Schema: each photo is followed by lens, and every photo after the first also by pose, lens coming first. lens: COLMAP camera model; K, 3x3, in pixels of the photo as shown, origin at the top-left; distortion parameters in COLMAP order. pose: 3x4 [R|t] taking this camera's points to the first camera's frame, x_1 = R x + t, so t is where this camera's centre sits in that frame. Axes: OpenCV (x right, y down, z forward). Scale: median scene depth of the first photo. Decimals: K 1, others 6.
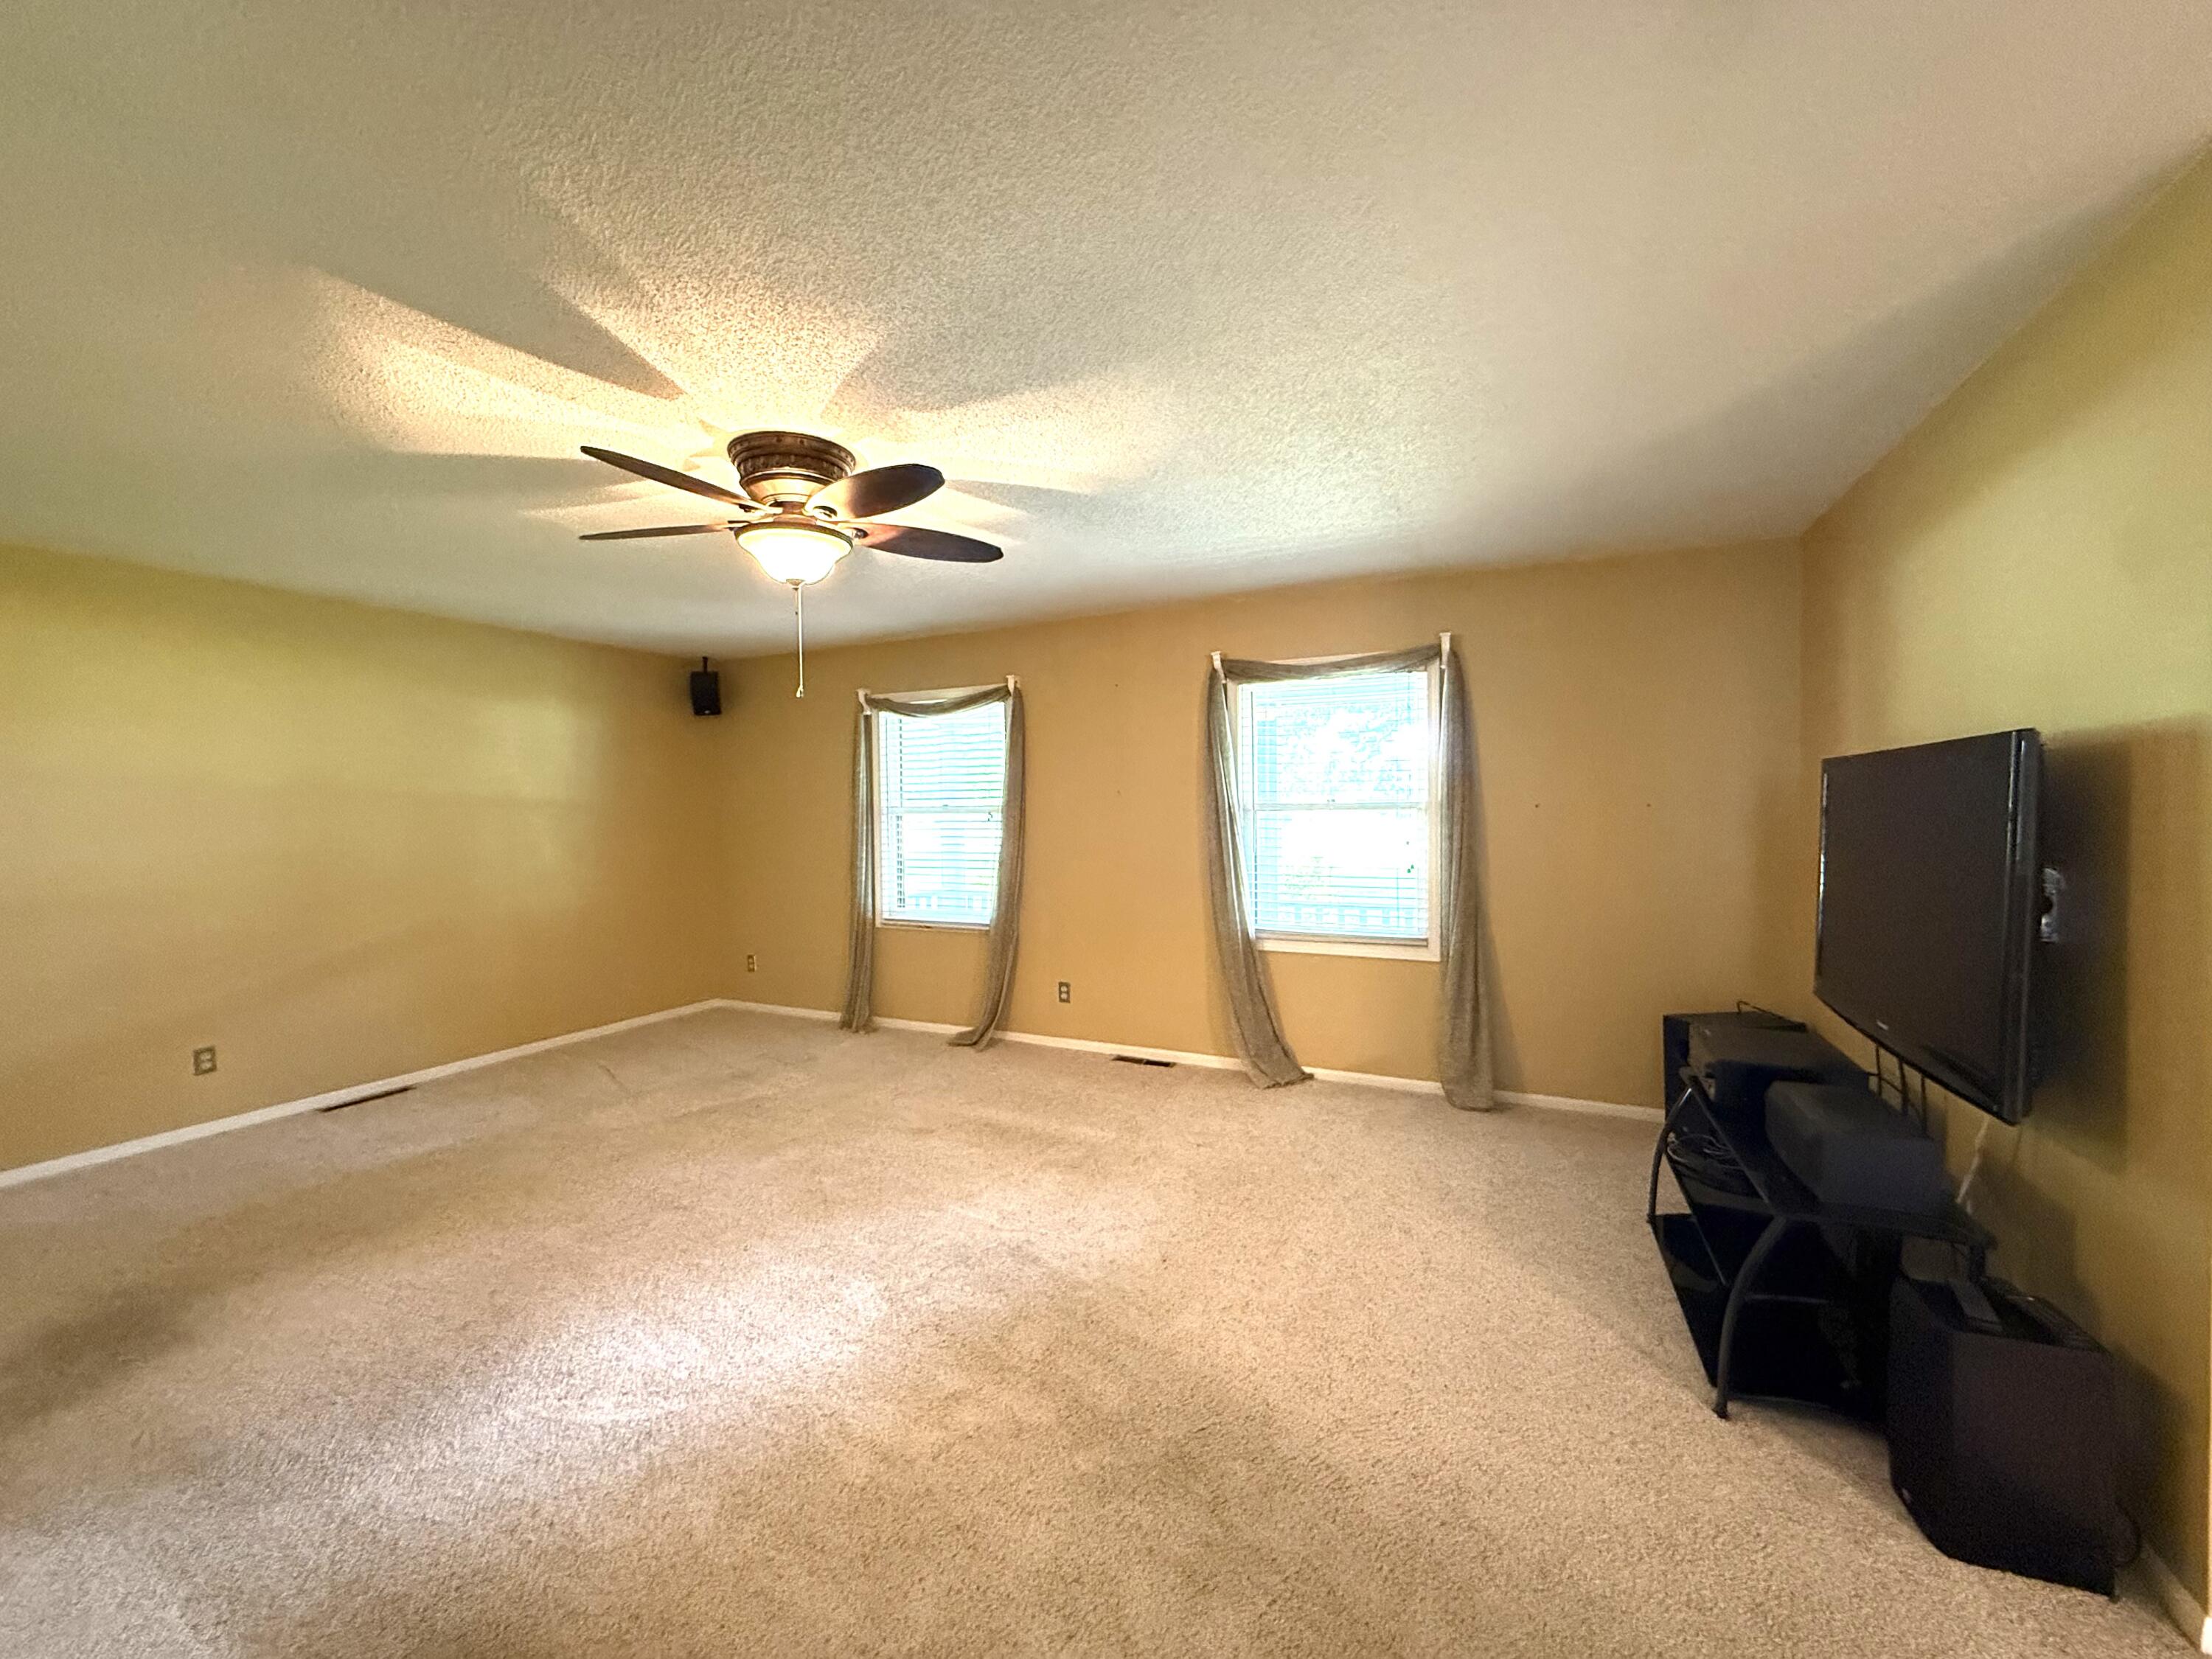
lens RADIAL K [[889.0, 0, 1099.6], [0, 889.0, 827.4], [0, 0, 1]] dist [-0.000270, 0.000400]
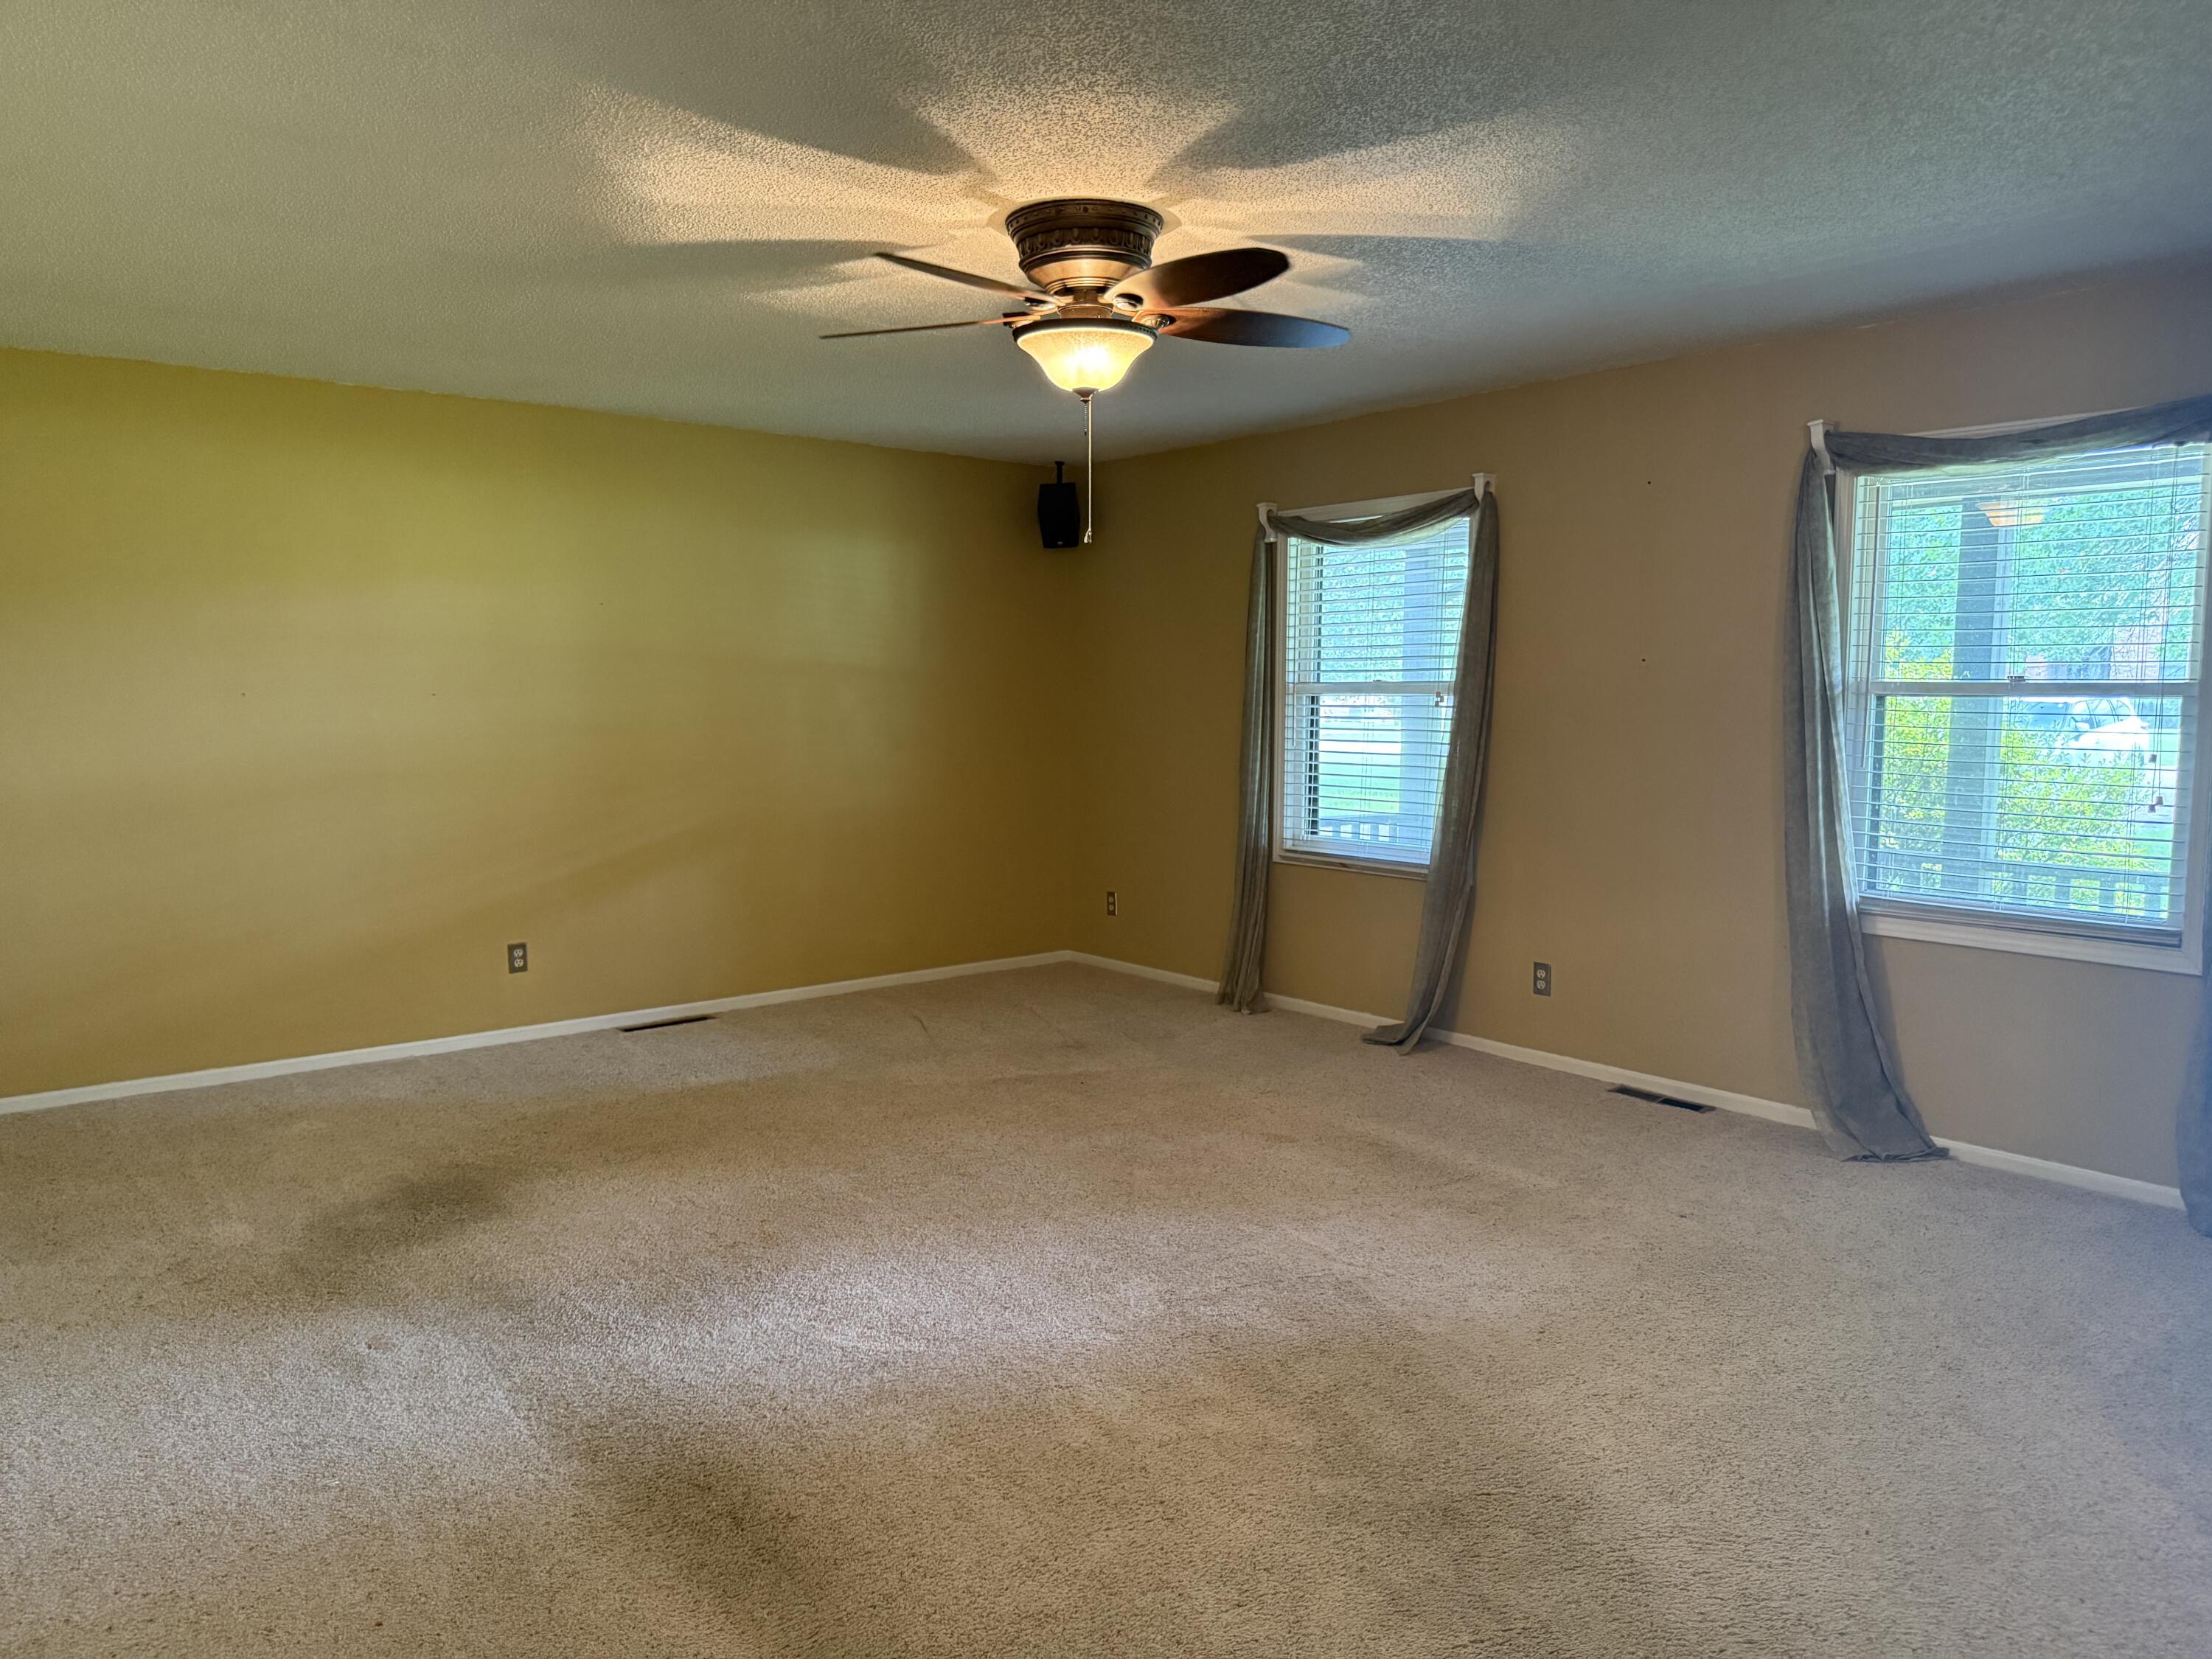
lens RADIAL K [[1550.7, 0, 1109.0], [0, 1550.7, 841.5], [0, 0, 1]] dist [0.185882, -0.405136]
pose [[0.908338, 0.054849, -0.414625, 0.174648], [-0.021417, 0.996163, 0.084859, -0.000415], [0.417688, -0.068200, 0.906027, -0.172209]]
